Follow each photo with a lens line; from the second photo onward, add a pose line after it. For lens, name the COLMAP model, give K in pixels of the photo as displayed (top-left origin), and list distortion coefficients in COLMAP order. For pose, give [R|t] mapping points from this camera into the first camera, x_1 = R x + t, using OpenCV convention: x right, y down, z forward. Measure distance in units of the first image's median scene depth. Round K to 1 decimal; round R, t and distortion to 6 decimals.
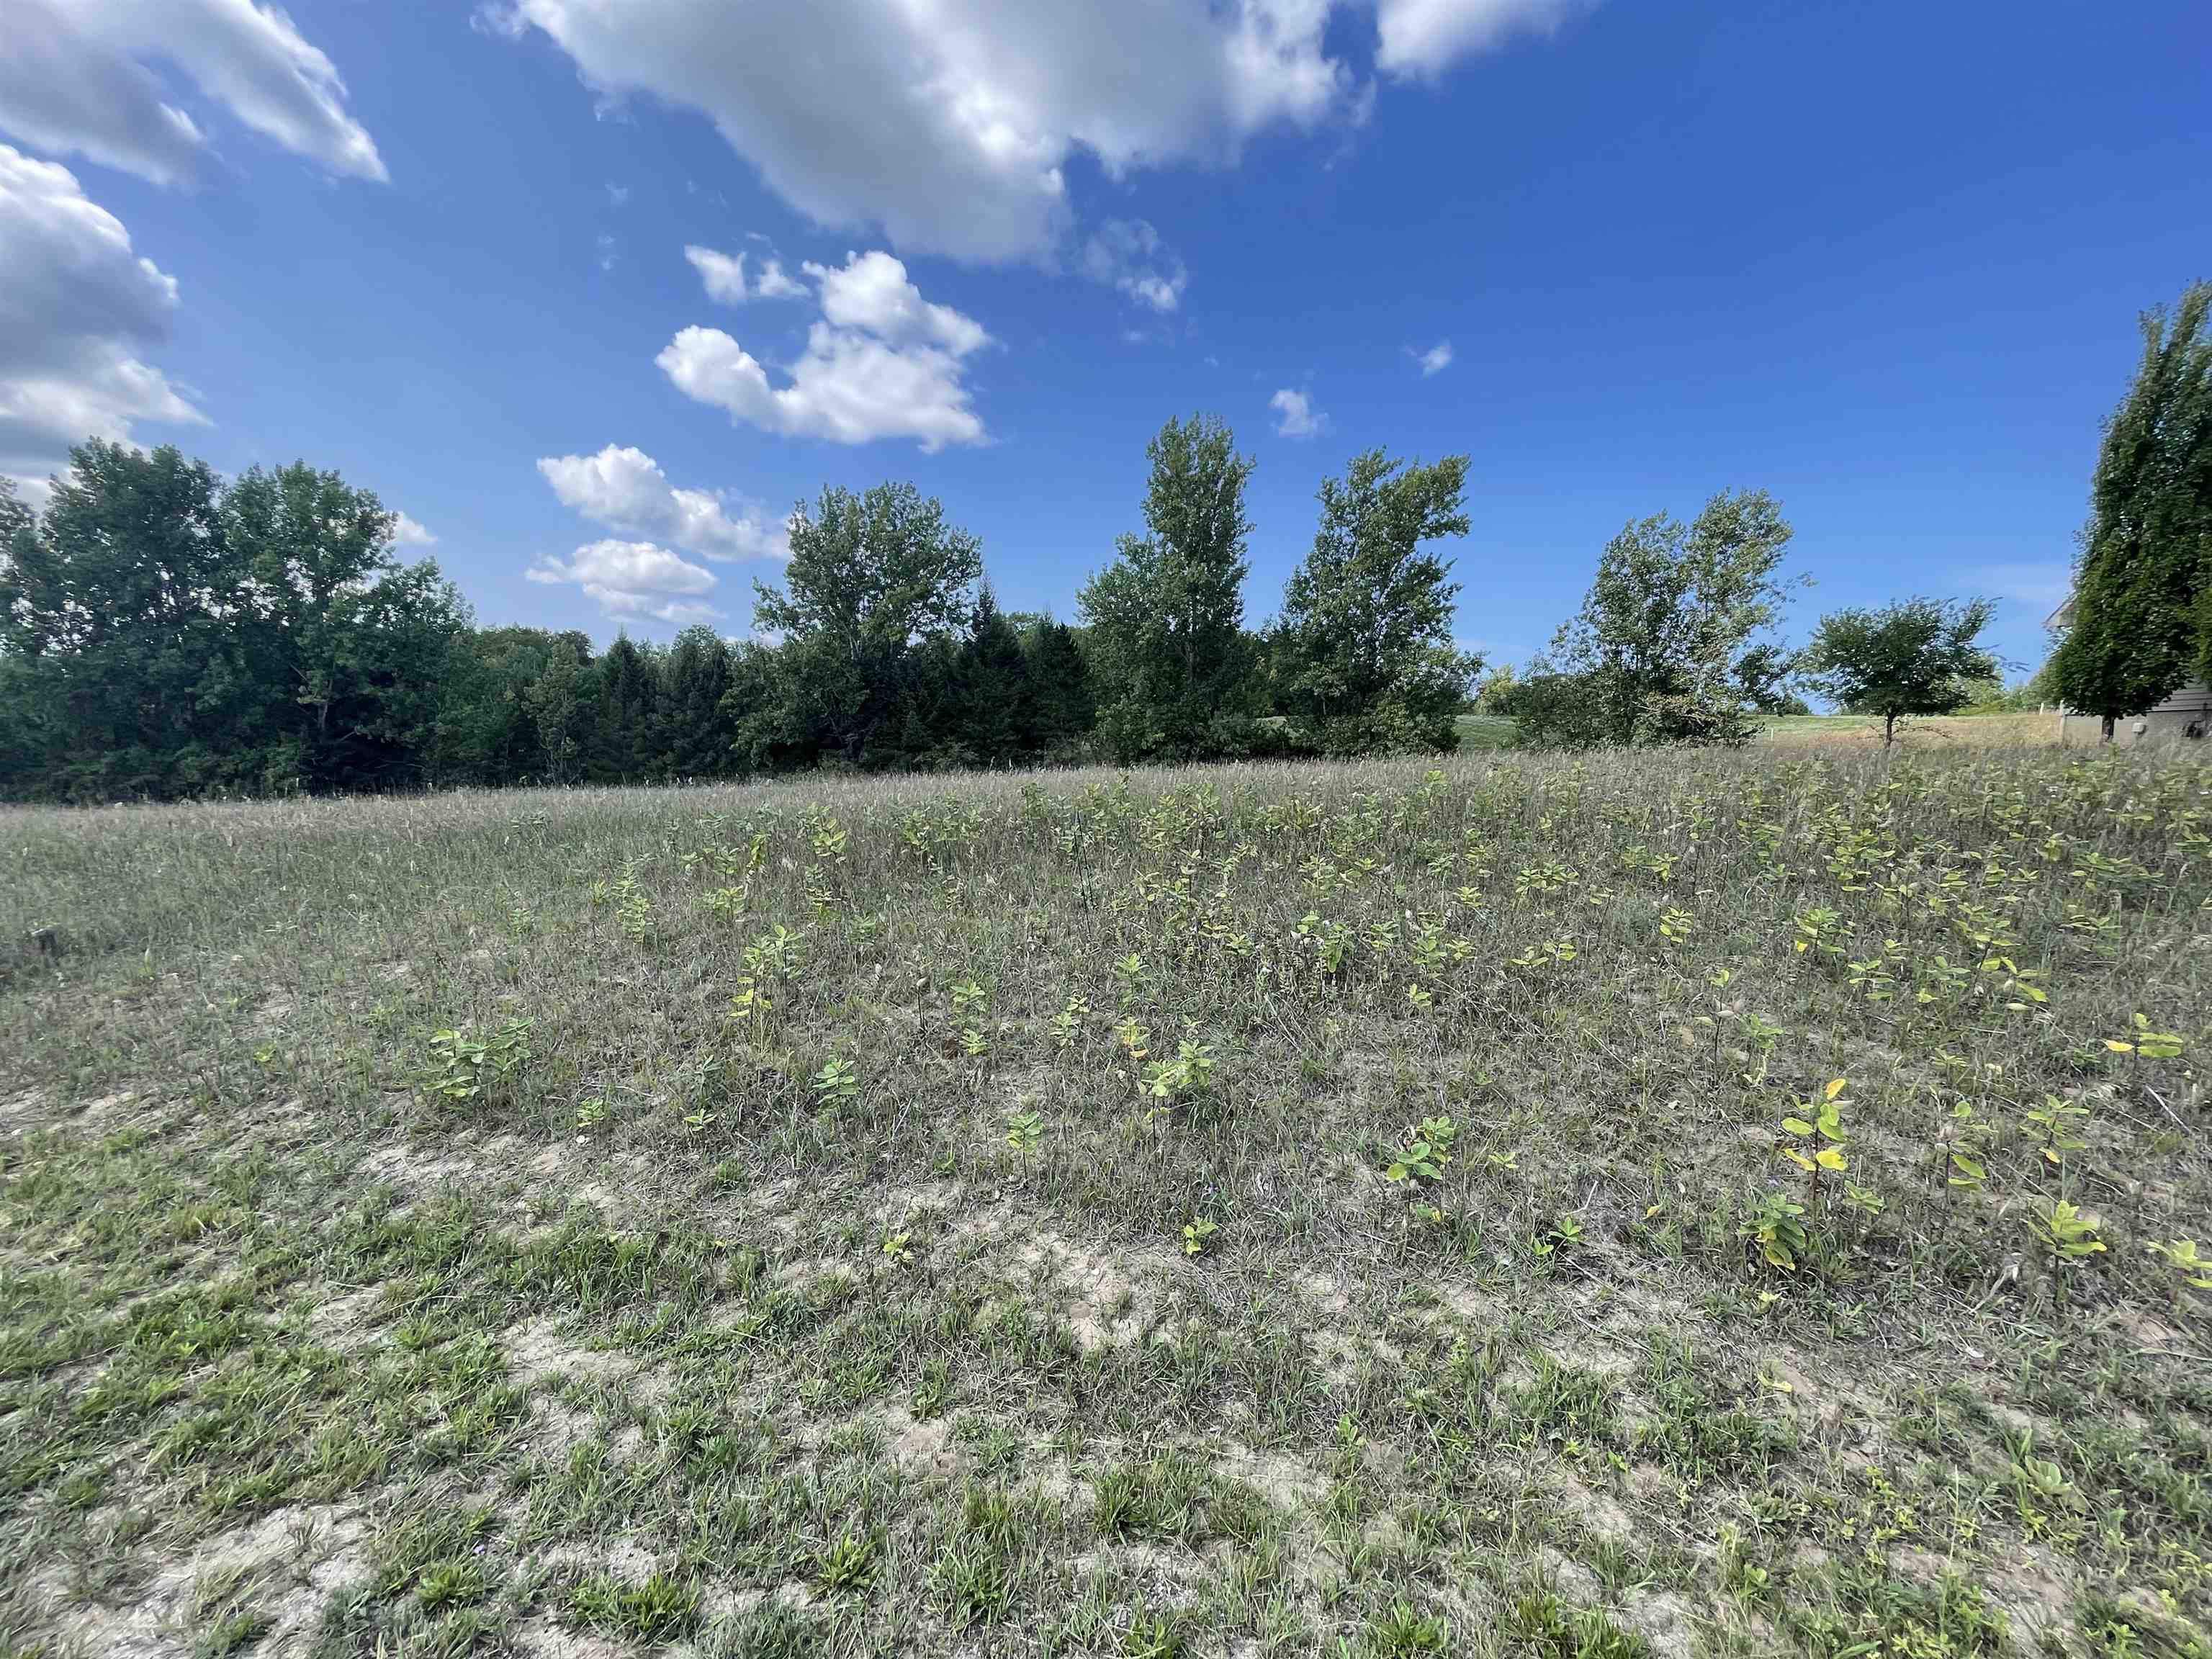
lens RADIAL K [[960.8, 0, 1102.0], [0, 960.8, 829.2], [0, 0, 1]] dist [-0.003027, 0.000950]
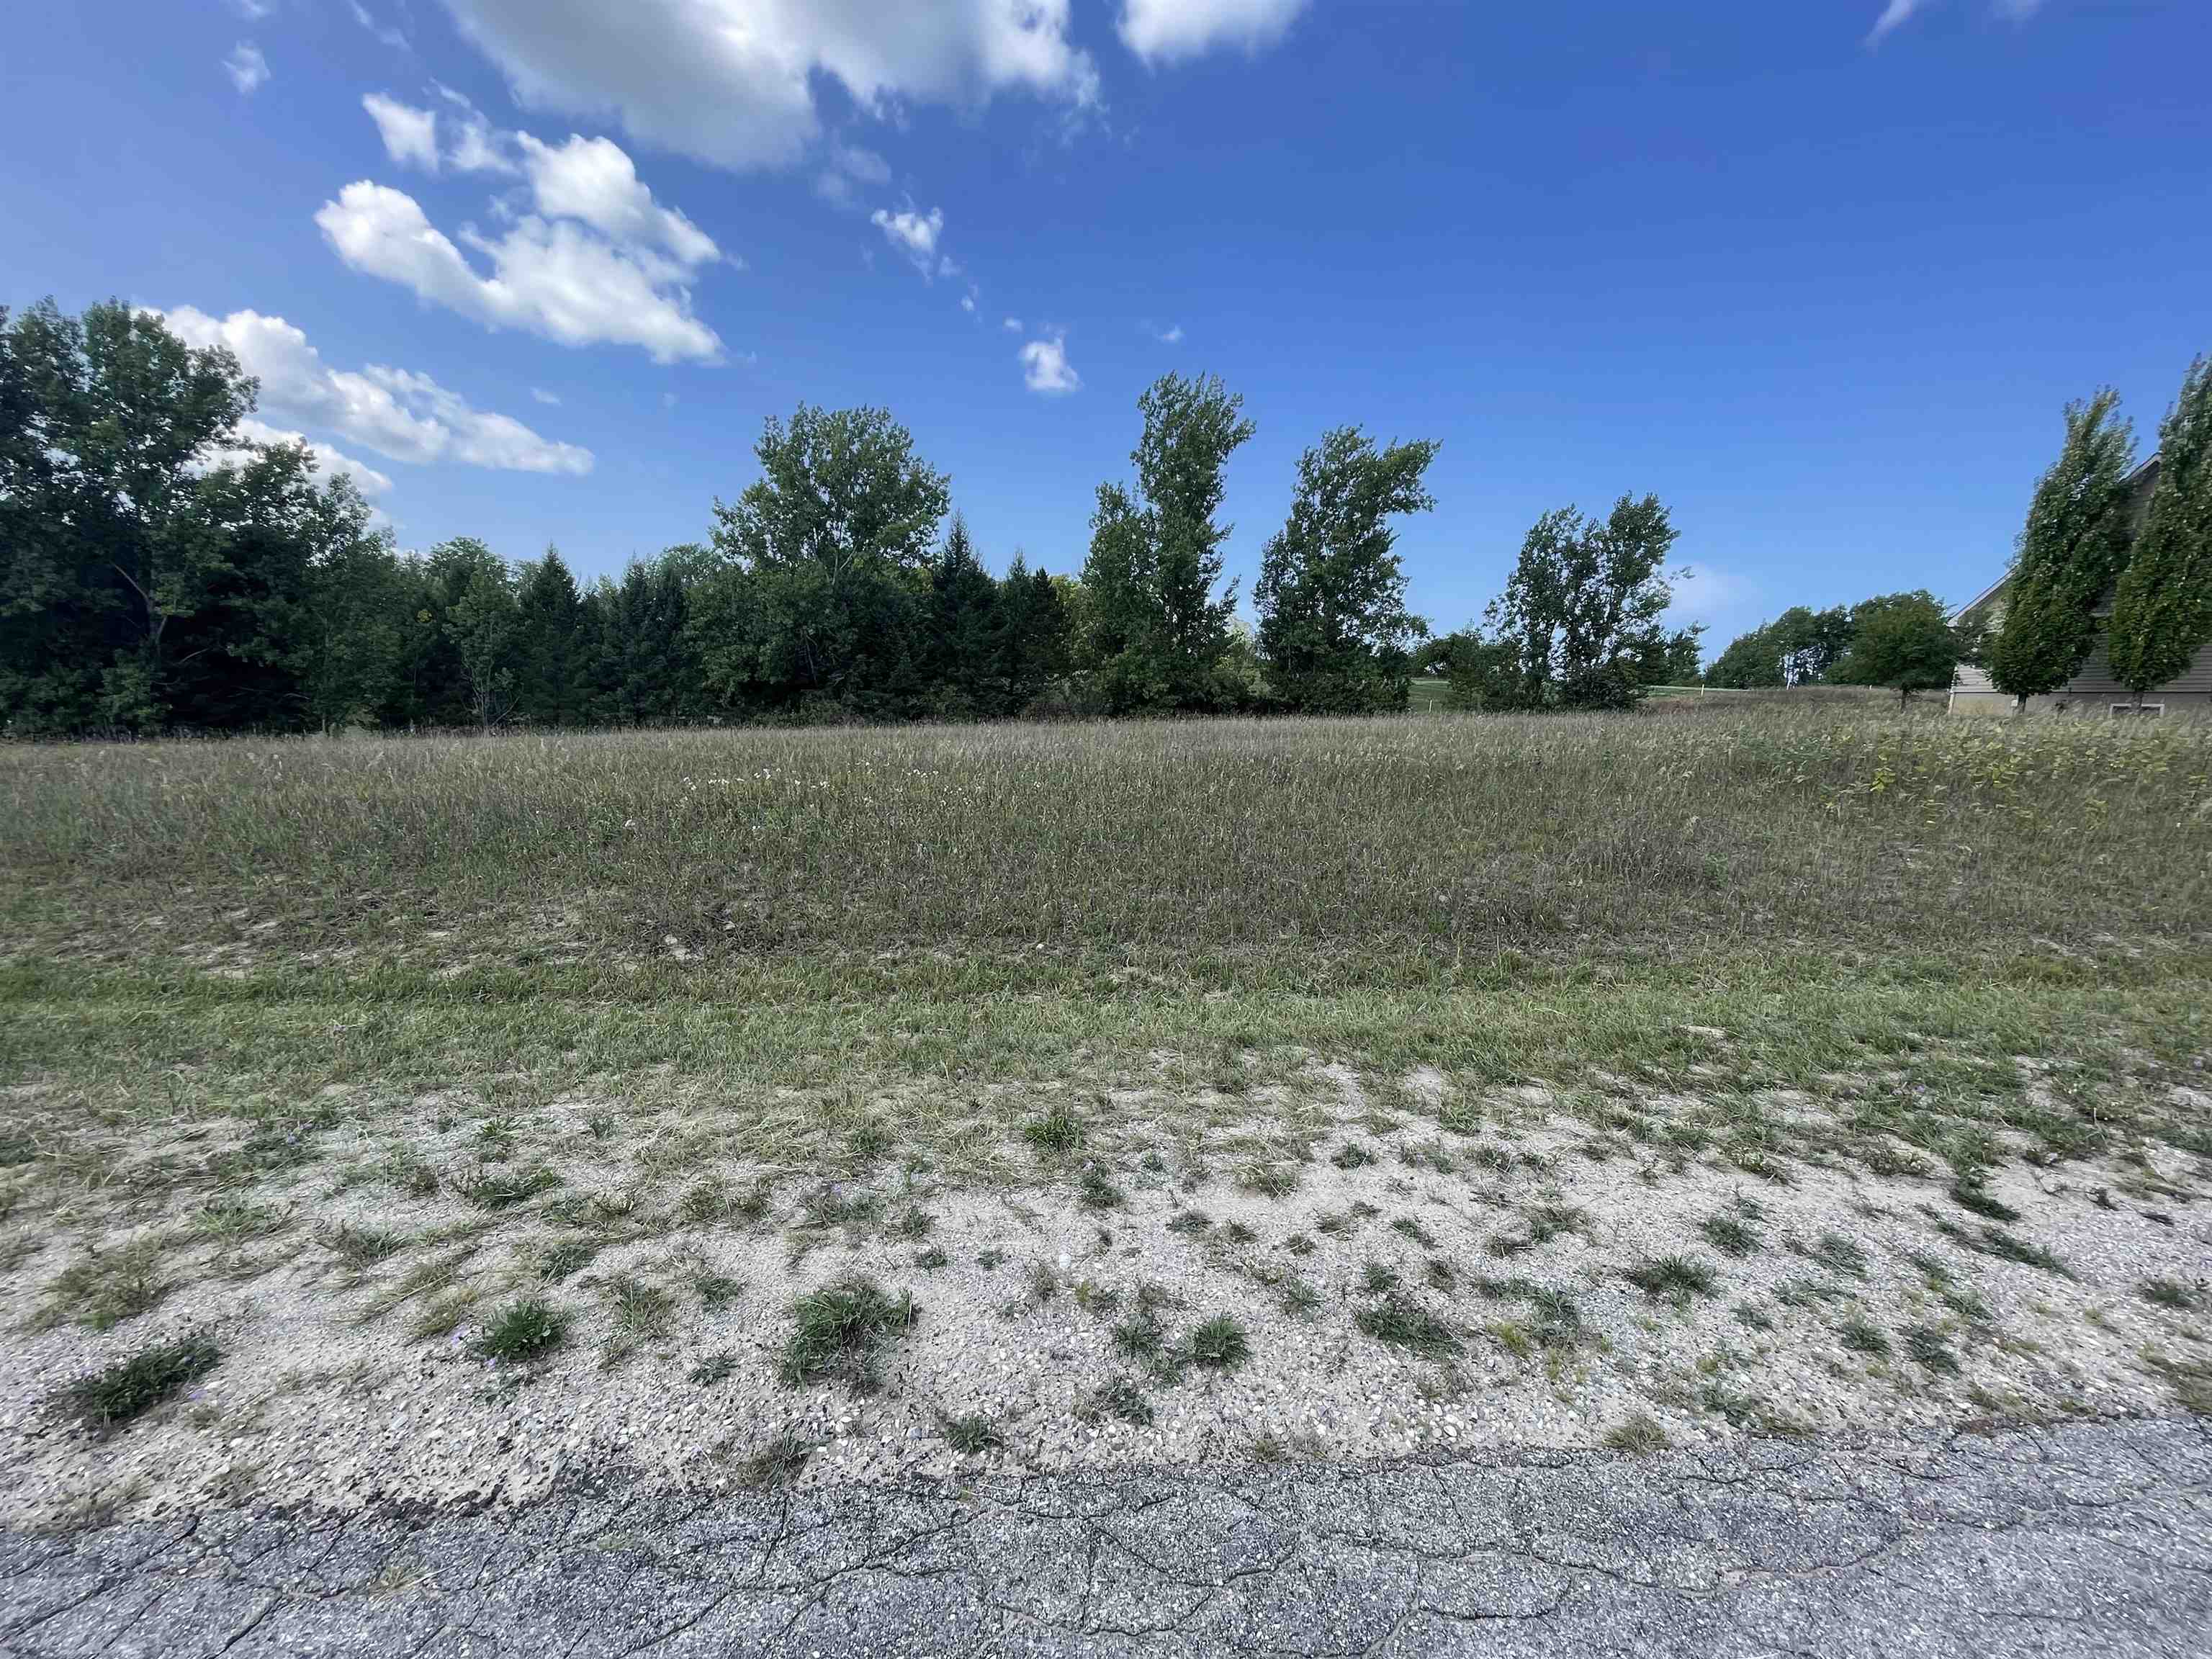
lens RADIAL K [[916.0, 0, 1098.1], [0, 916.0, 806.8], [0, 0, 1]] dist [-0.009071, 0.000124]
pose [[0.963930, -0.005144, 0.266105, -0.250437], [-0.006727, 0.999023, 0.043679, -0.009690], [-0.266069, -0.043893, 0.962954, 0.060979]]
